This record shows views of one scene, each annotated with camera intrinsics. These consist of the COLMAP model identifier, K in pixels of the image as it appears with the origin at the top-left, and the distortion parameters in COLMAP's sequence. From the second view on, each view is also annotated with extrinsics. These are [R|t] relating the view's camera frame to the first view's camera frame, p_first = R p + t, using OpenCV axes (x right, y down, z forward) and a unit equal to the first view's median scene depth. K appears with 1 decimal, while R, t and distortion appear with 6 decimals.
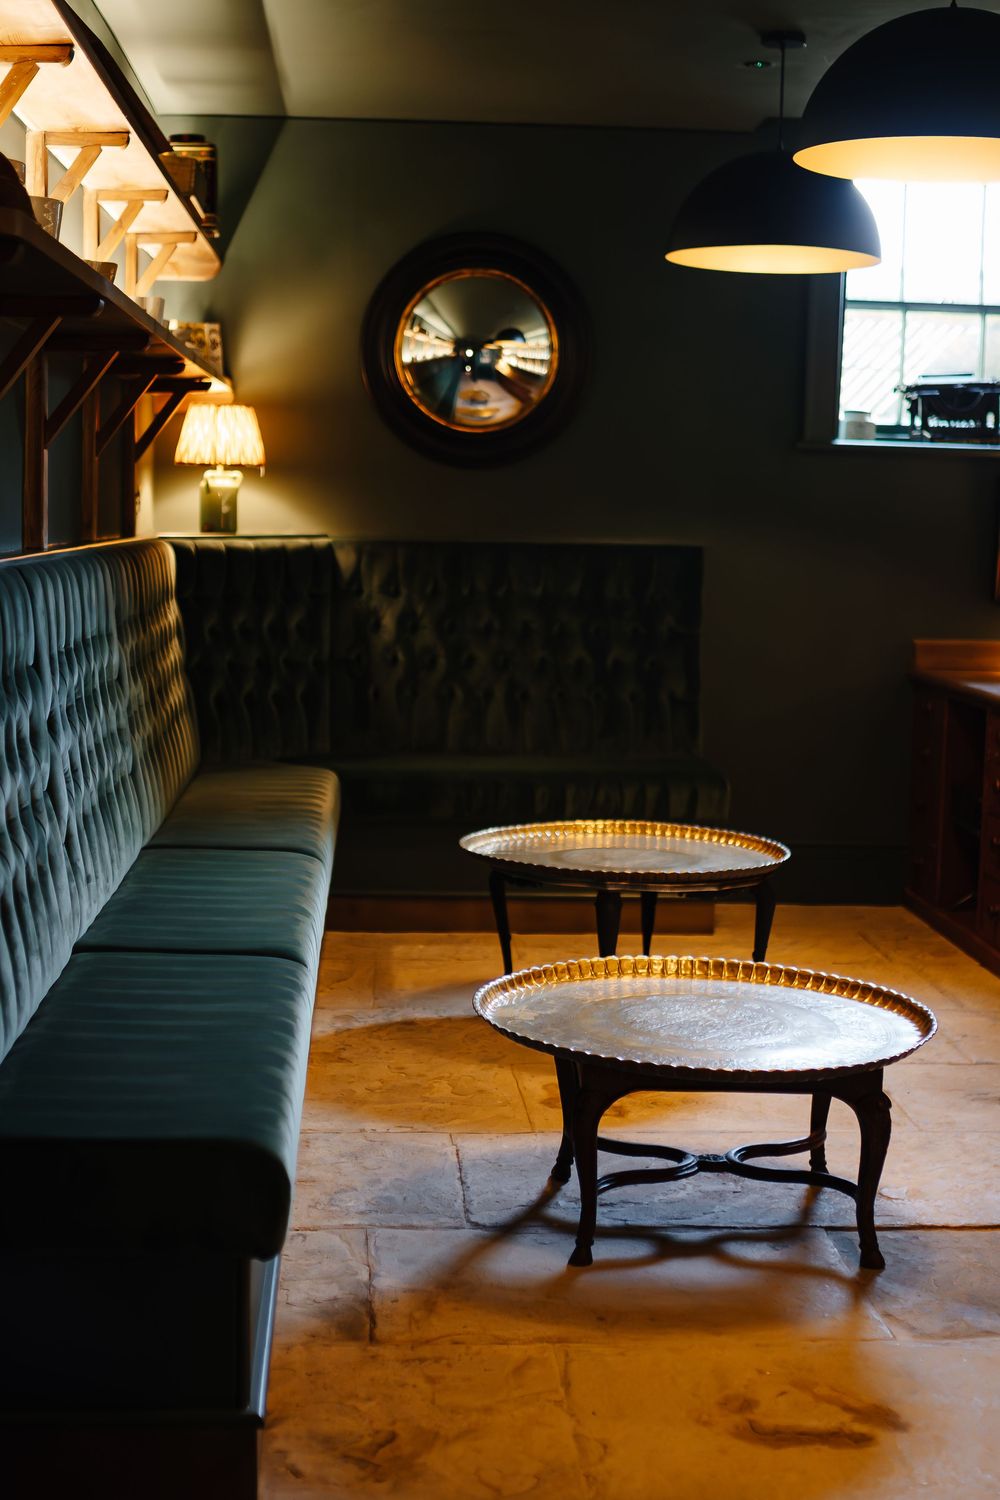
lens RADIAL K [[2220.2, 0, 500.0], [0, 2220.2, 752.8], [0, 0, 1]] dist [-0.060617, 0.000000]
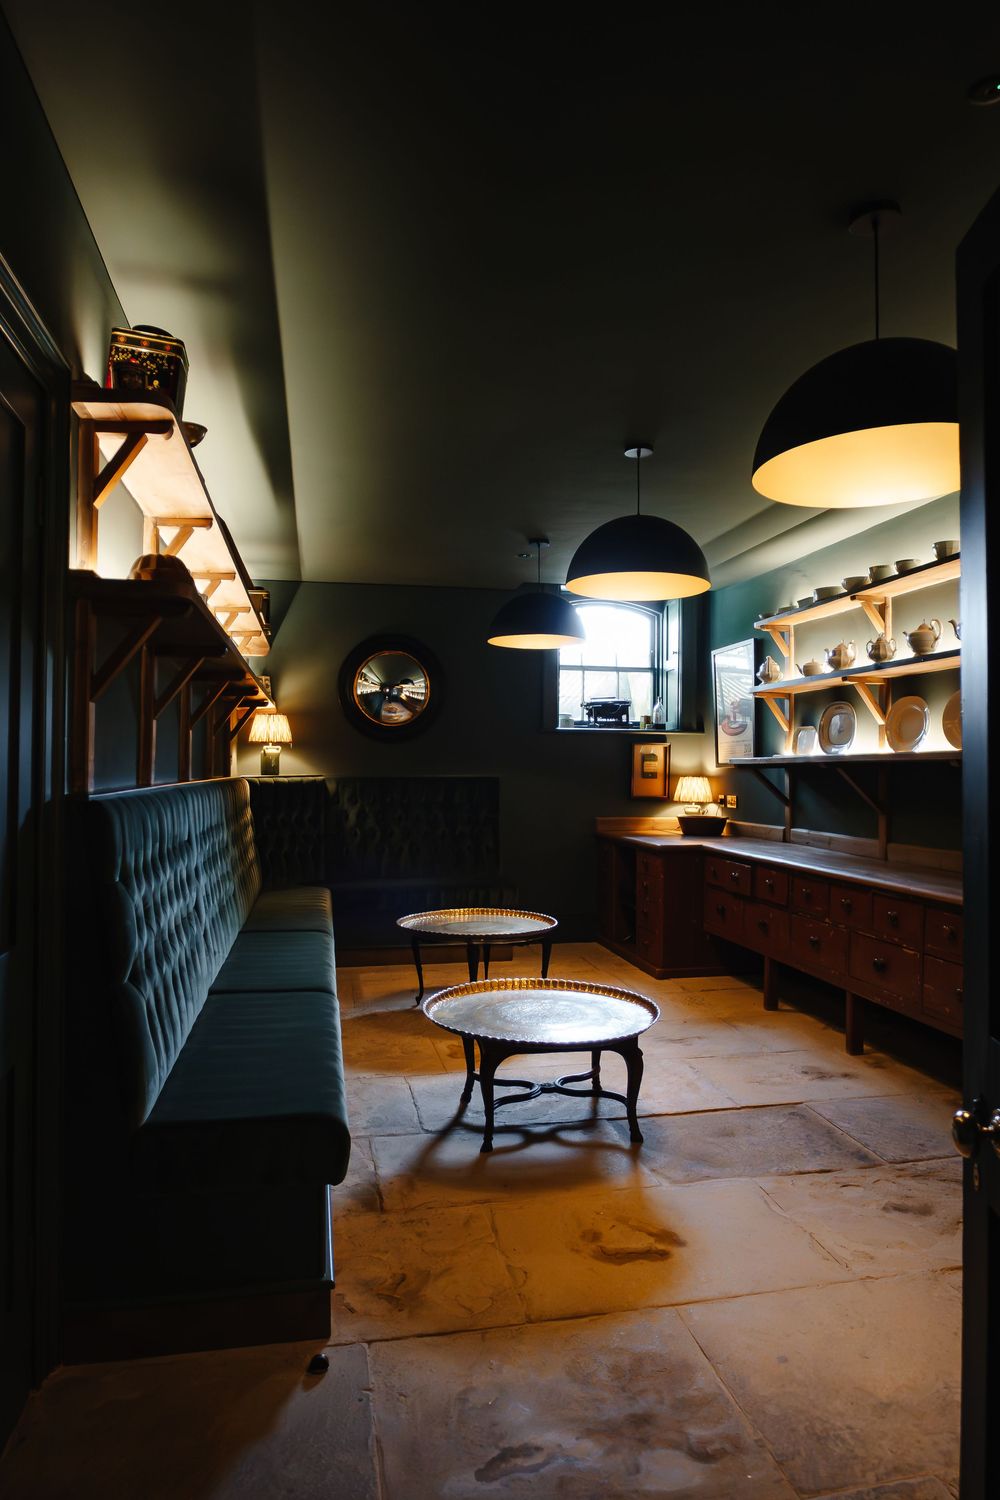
lens RADIAL K [[924.7, 0, 499.9], [0, 924.7, 746.4], [0, 0, 1]] dist [-0.027821, 0.005799]
pose [[0.989635, -0.014974, 0.142825, -0.052375], [0.034017, 0.990687, -0.131841, -0.005635], [-0.139520, 0.135333, 0.980928, 0.164528]]
